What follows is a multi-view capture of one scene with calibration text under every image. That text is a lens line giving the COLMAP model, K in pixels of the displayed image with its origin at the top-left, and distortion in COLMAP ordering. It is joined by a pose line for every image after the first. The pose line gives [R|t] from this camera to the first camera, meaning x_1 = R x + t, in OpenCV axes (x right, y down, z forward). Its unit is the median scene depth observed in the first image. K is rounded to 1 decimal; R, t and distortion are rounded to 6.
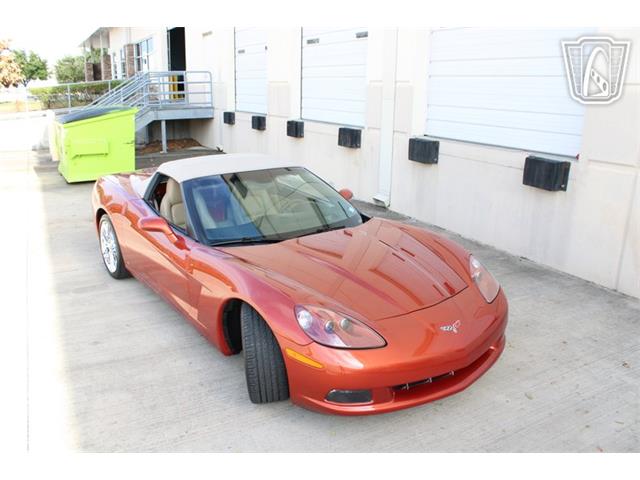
lens RADIAL K [[517.3, 0, 317.7], [0, 517.3, 241.5], [0, 0, 1]] dist [-0.136359, 0.102806]
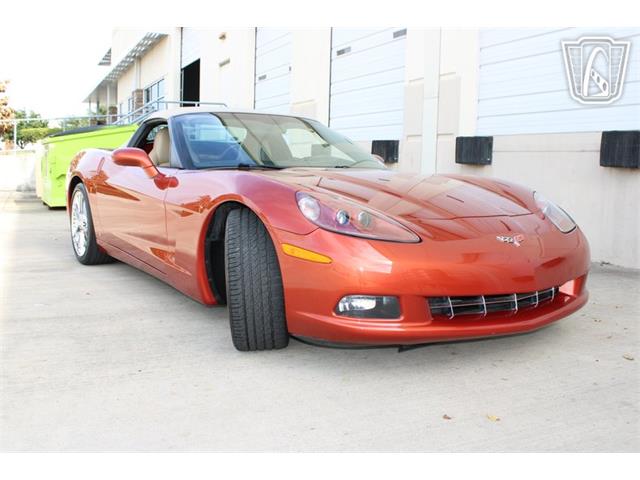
lens RADIAL K [[611.3, 0, 320.0], [0, 611.3, 240.0], [0, 0, 1]] dist [-0.108074, 0.084156]
pose [[0.998461, 0.016962, -0.052794, 0.011964], [-0.025541, 0.985739, -0.166331, 0.109153], [0.049220, 0.167424, 0.984656, 0.047731]]
